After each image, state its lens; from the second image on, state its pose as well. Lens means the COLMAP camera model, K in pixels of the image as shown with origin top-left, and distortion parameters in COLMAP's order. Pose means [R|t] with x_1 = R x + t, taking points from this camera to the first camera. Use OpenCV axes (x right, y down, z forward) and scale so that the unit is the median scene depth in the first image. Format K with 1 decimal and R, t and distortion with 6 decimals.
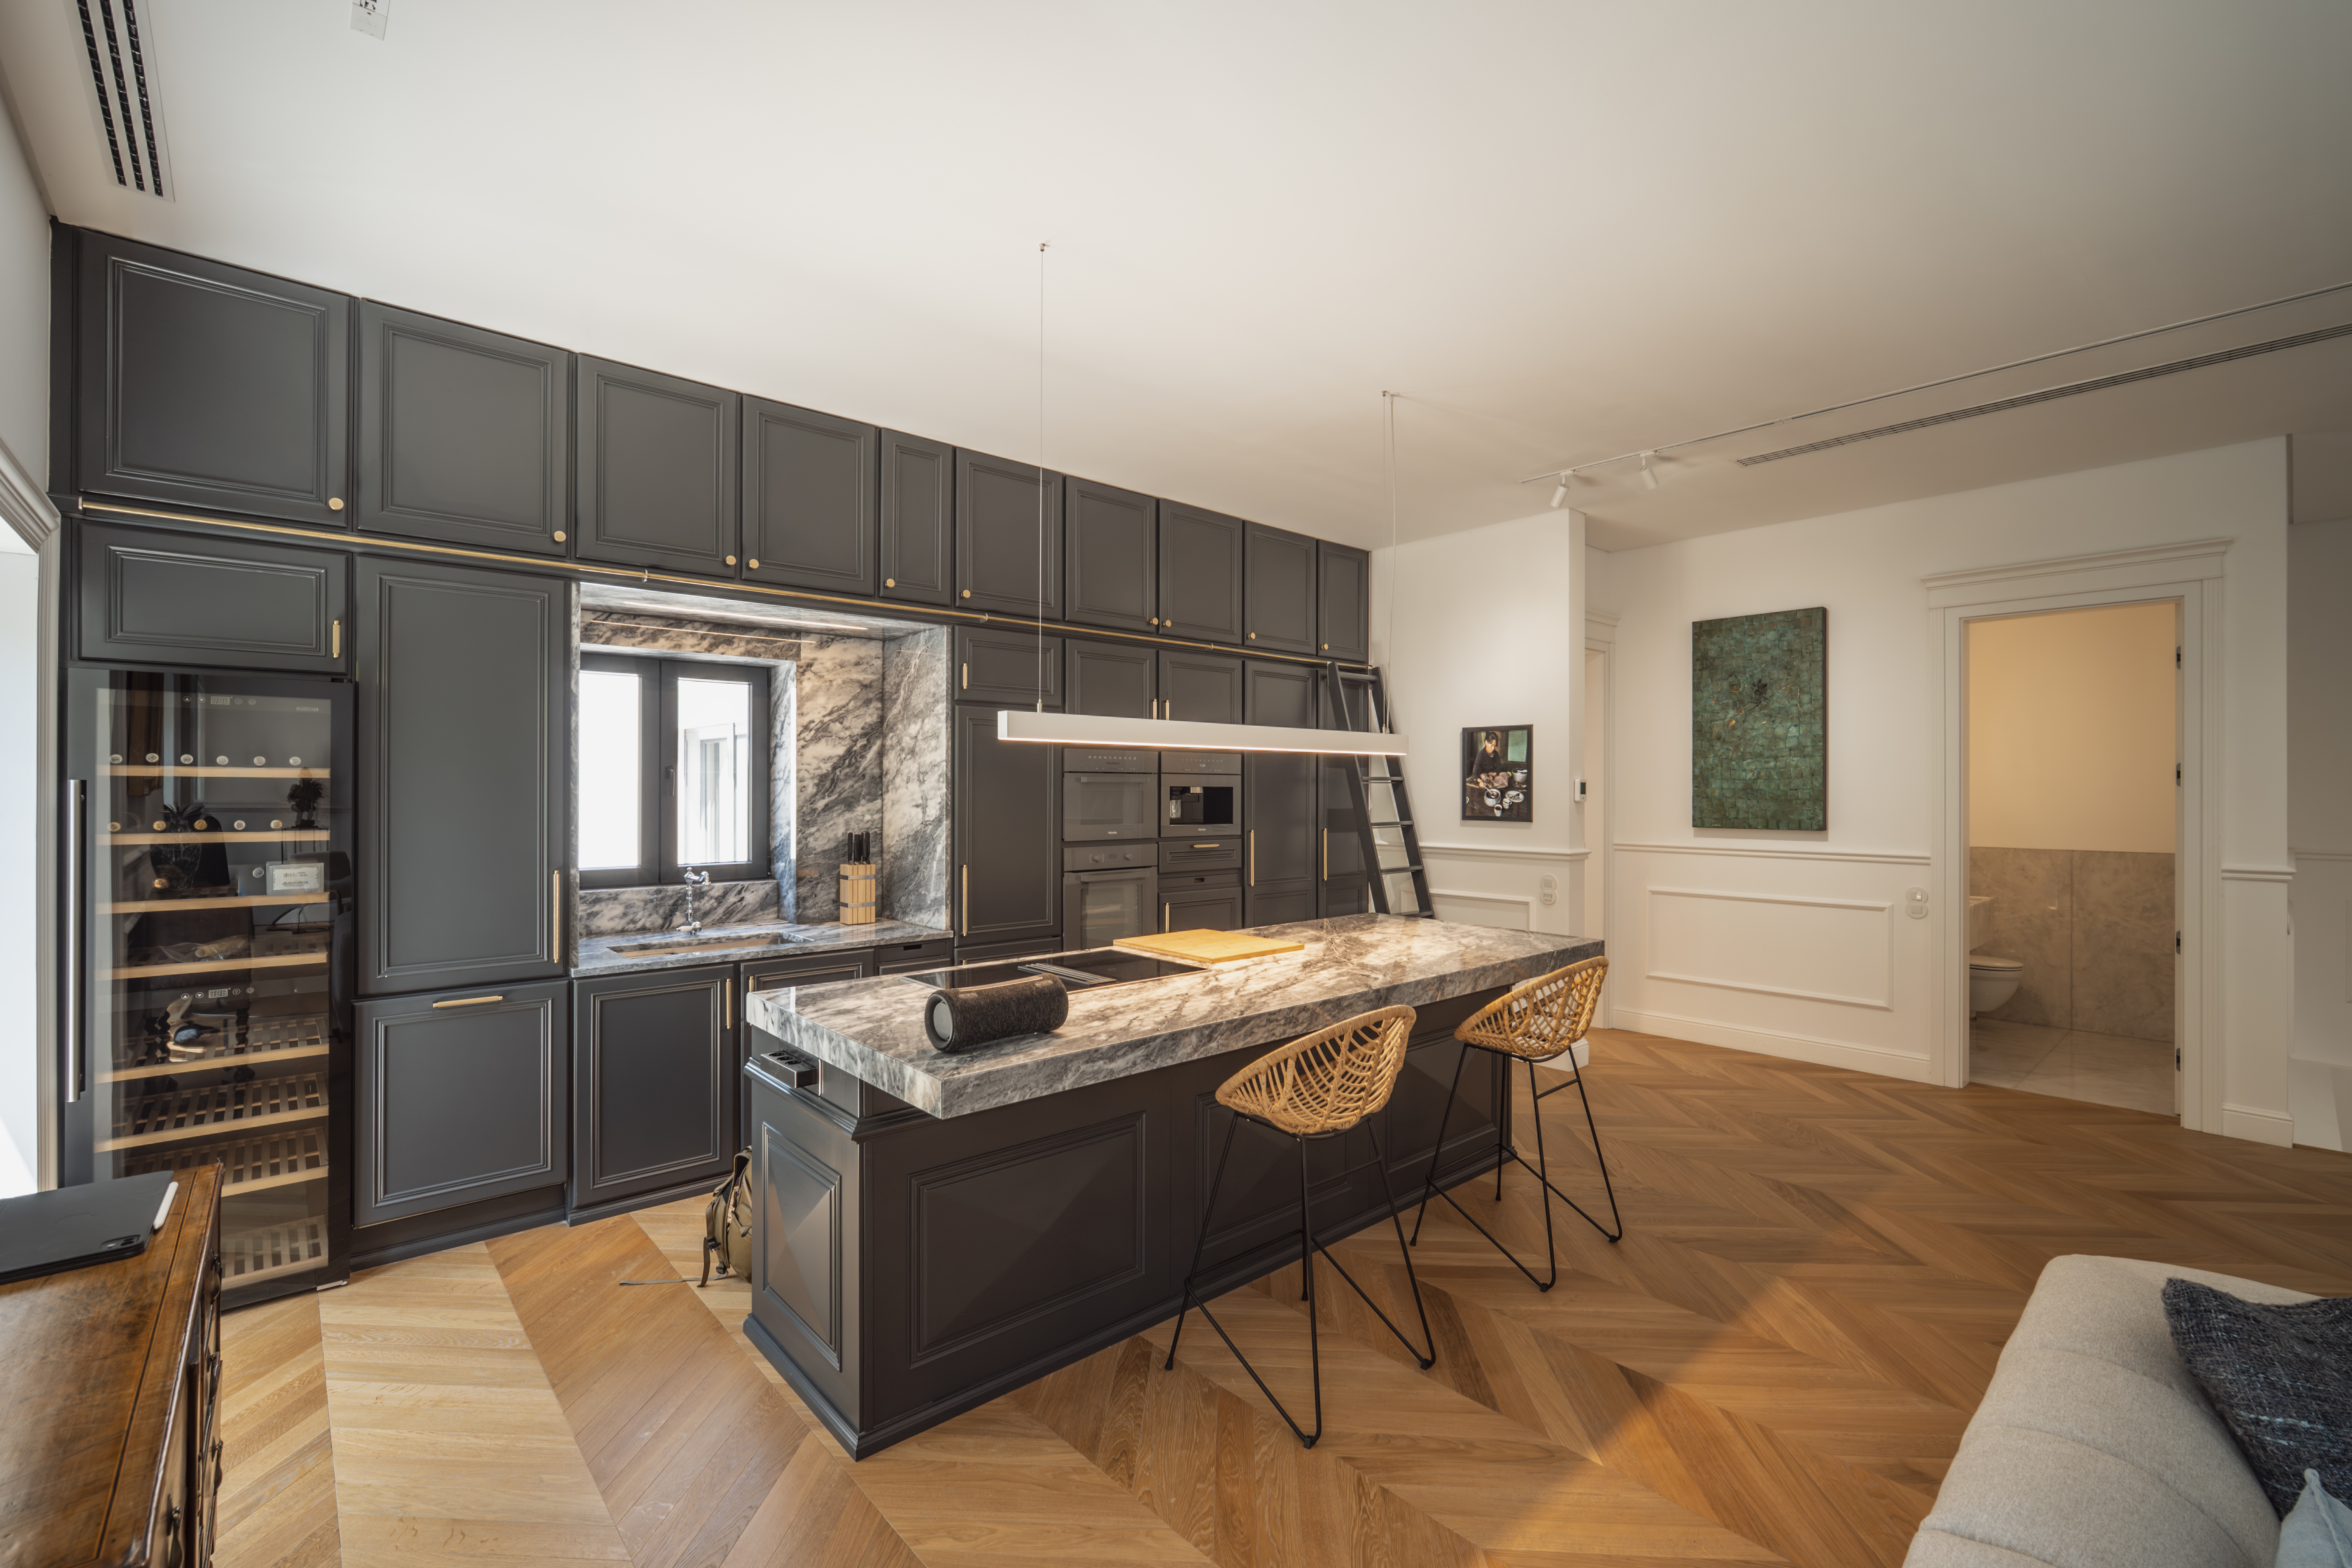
lens RADIAL K [[1016.3, 0, 1173.8], [0, 1016.3, 787.0], [0, 0, 1]] dist [-0.015551, 0.005566]
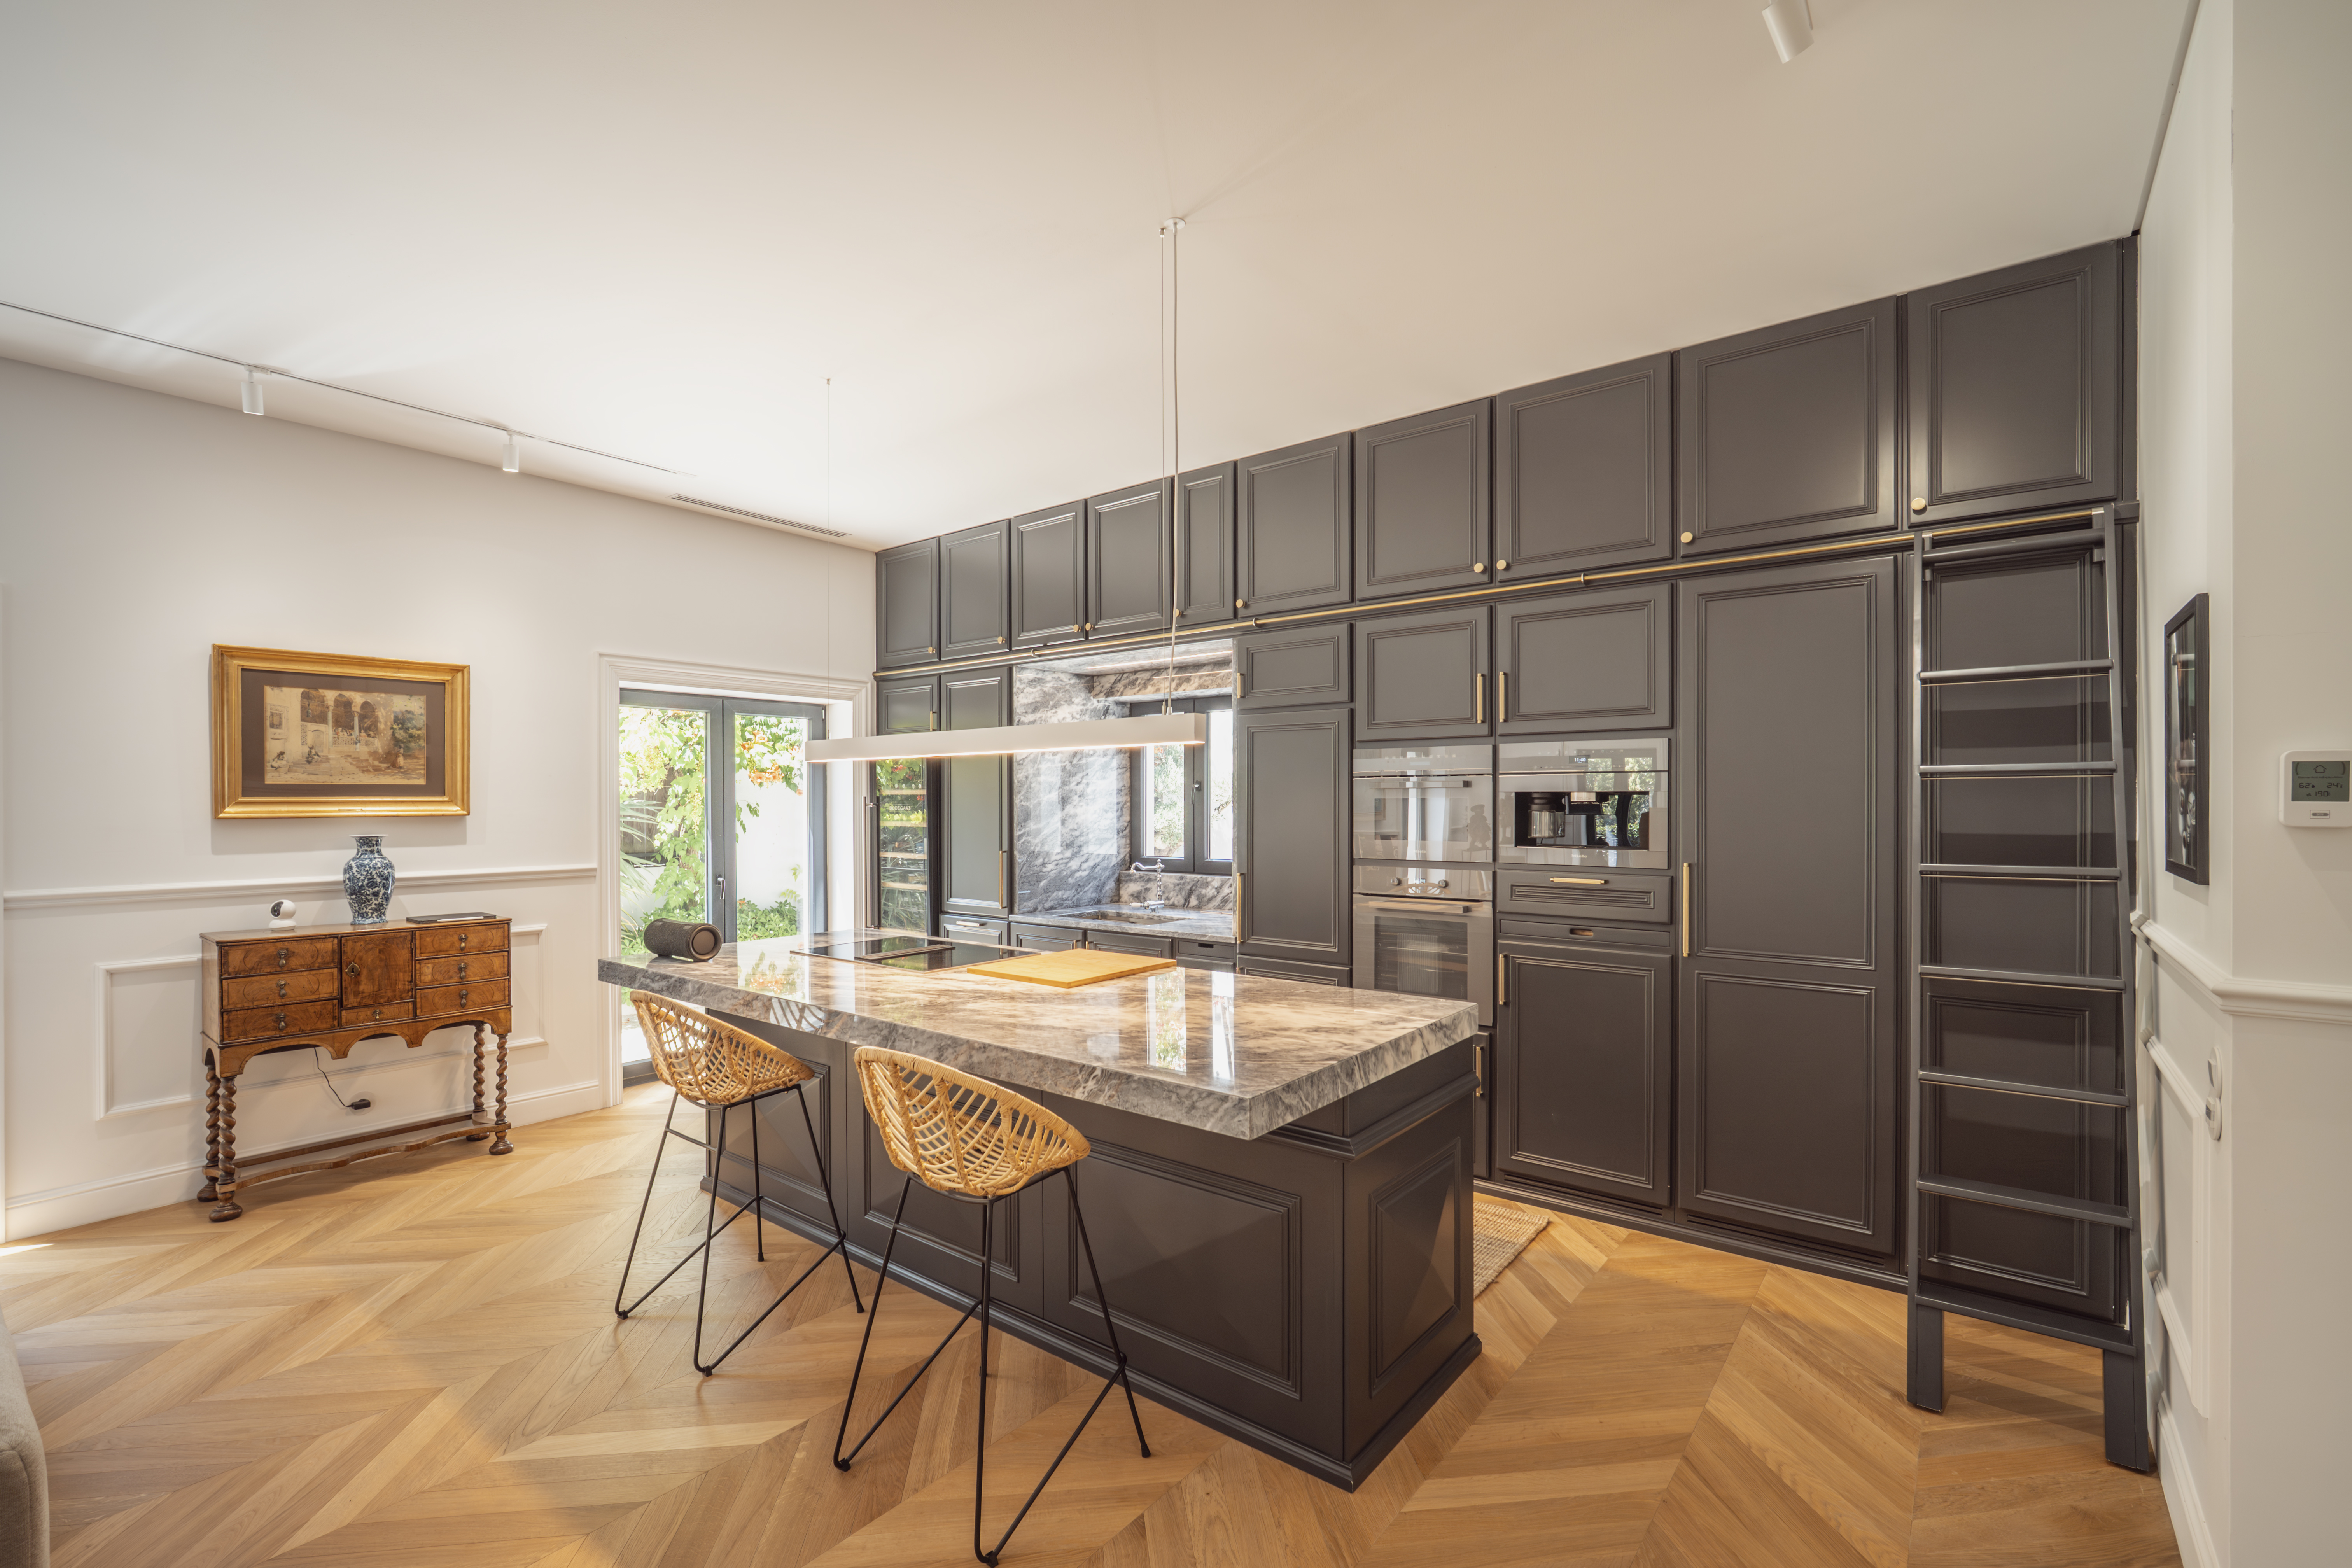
lens RADIAL K [[1026.7, 0, 1177.1], [0, 1026.7, 806.7], [0, 0, 1]] dist [-0.015118, 0.005849]
pose [[0.174080, 0.002053, -0.984729, 0.741215], [0.005399, 0.999981, 0.003039, 0.007021], [0.984717, -0.005846, 0.174066, 0.719672]]
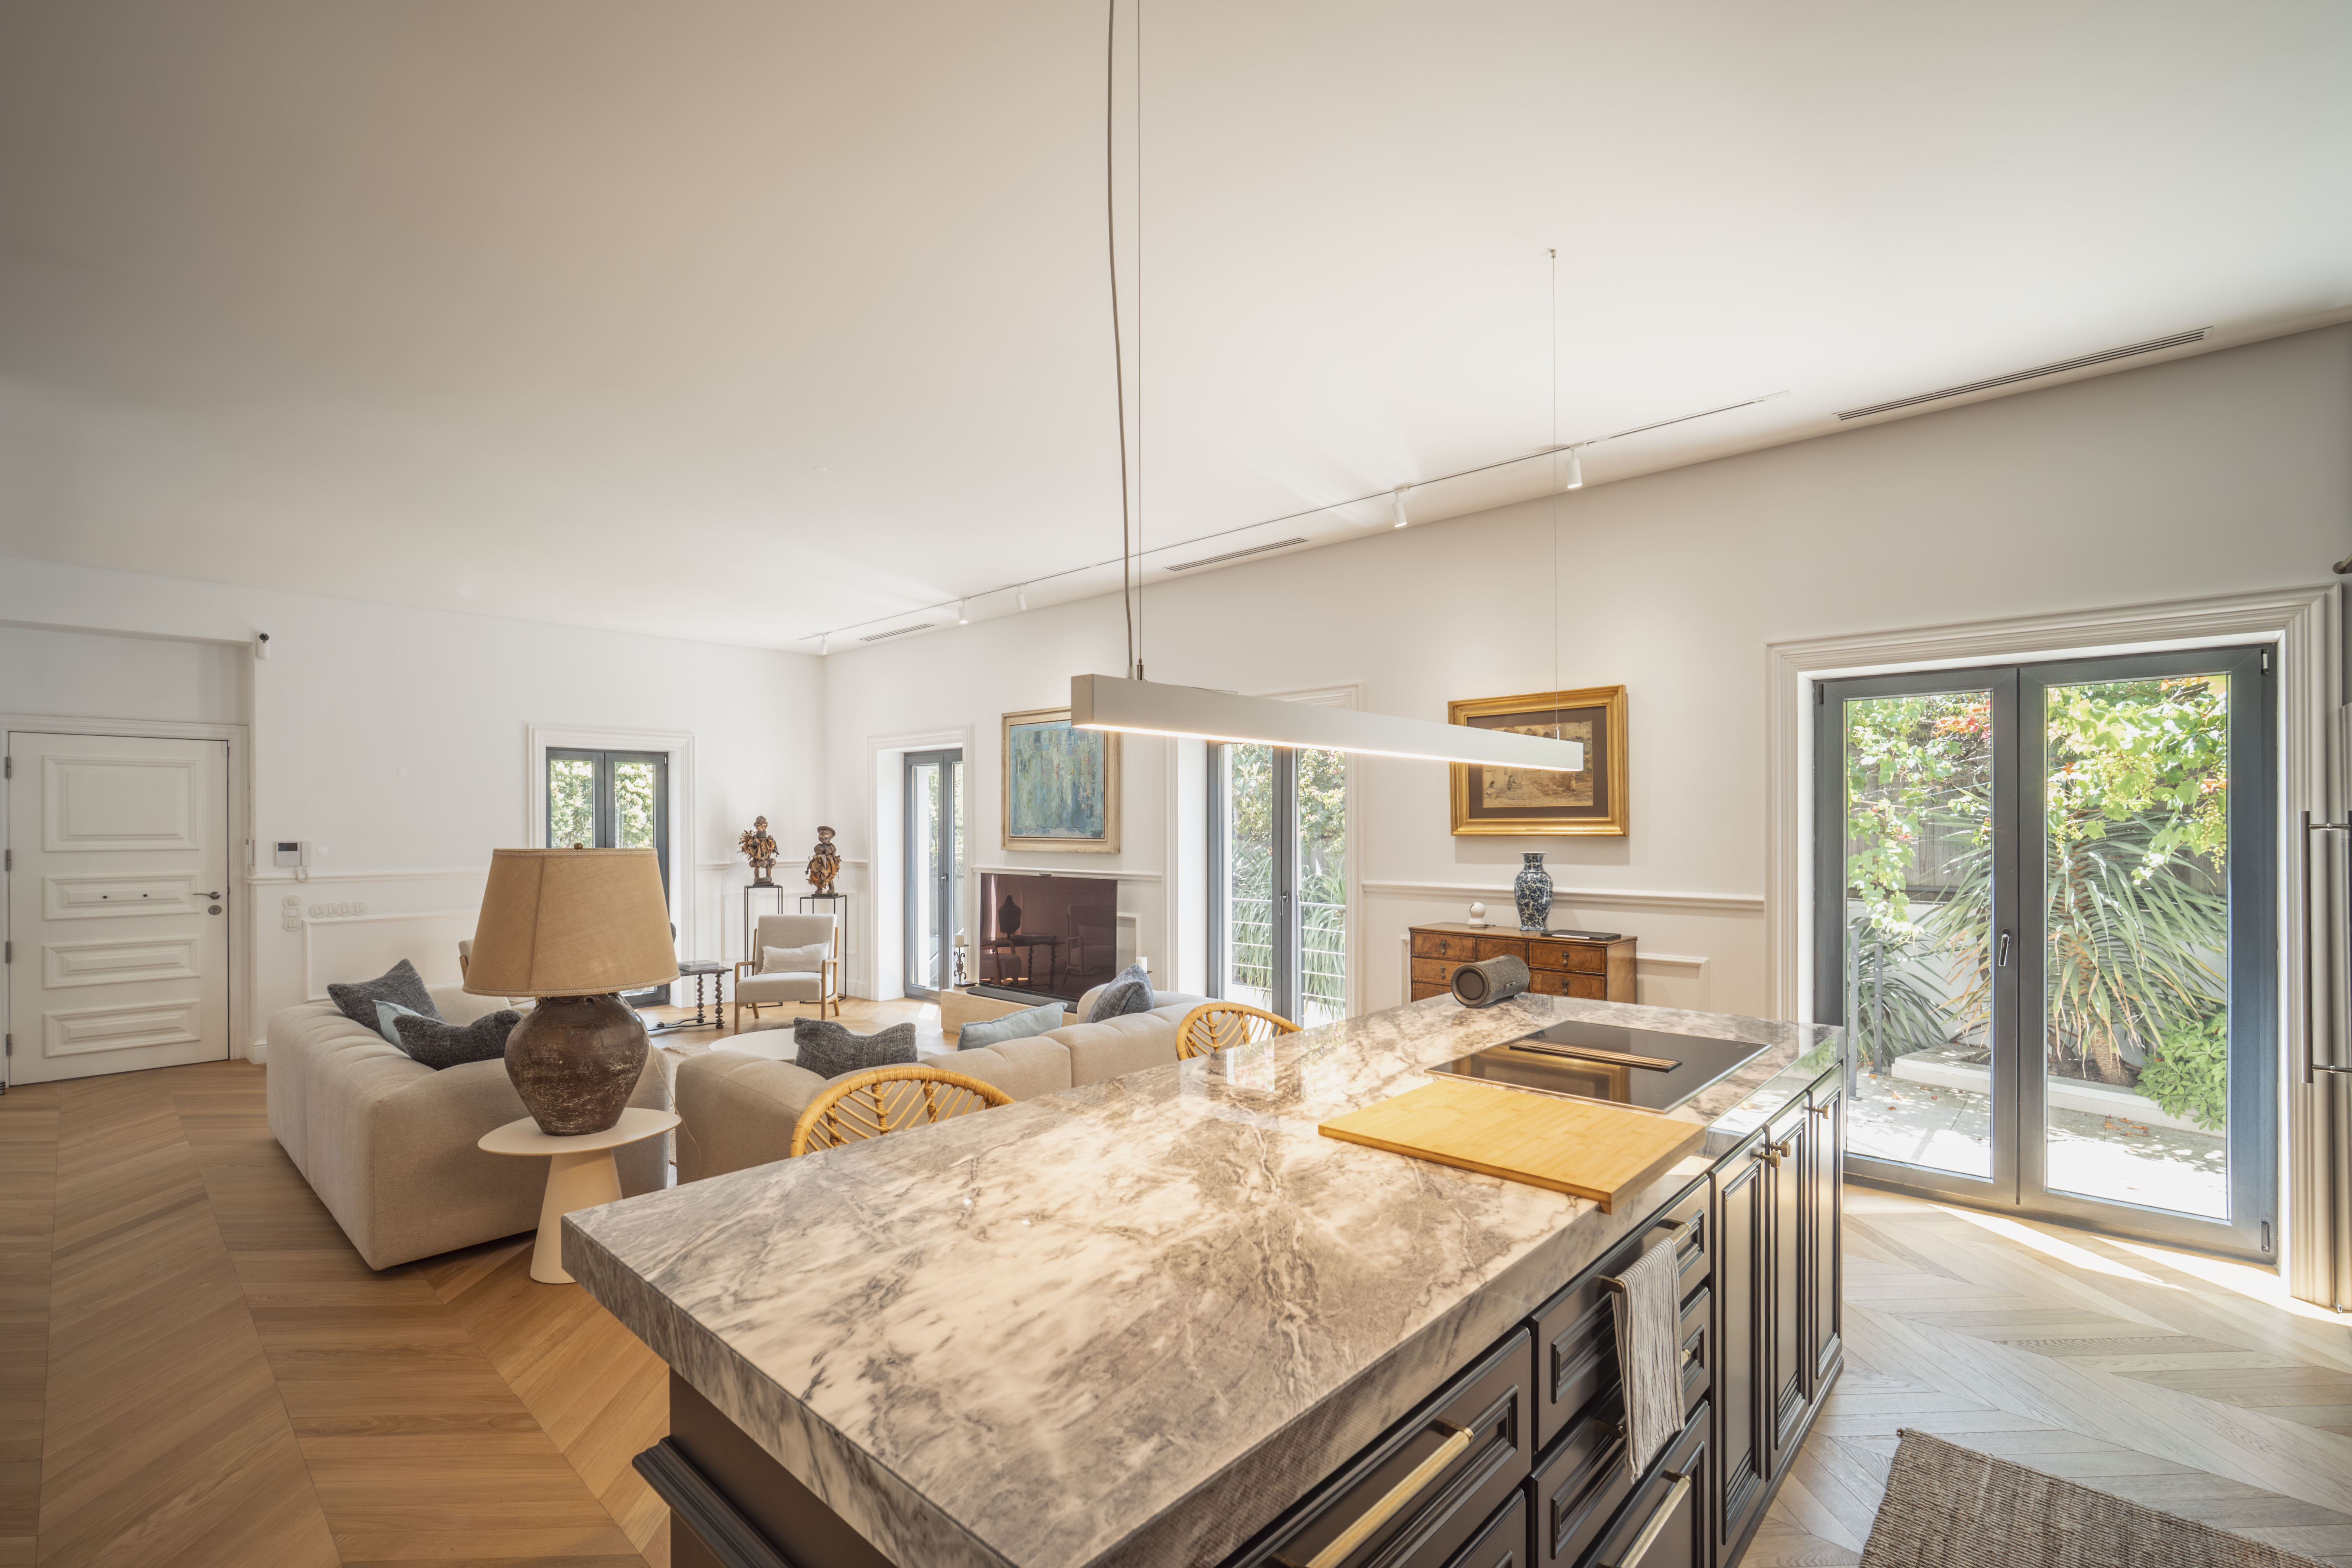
lens RADIAL K [[1032.4, 0, 1176.4], [0, 1032.4, 824.4], [0, 0, 1]] dist [-0.014887, 0.005883]
pose [[-0.995536, 0.001725, -0.094369, 0.189509], [0.001798, 0.999998, -0.000692, 0.003662], [0.094367, -0.000859, -0.995537, 1.150154]]
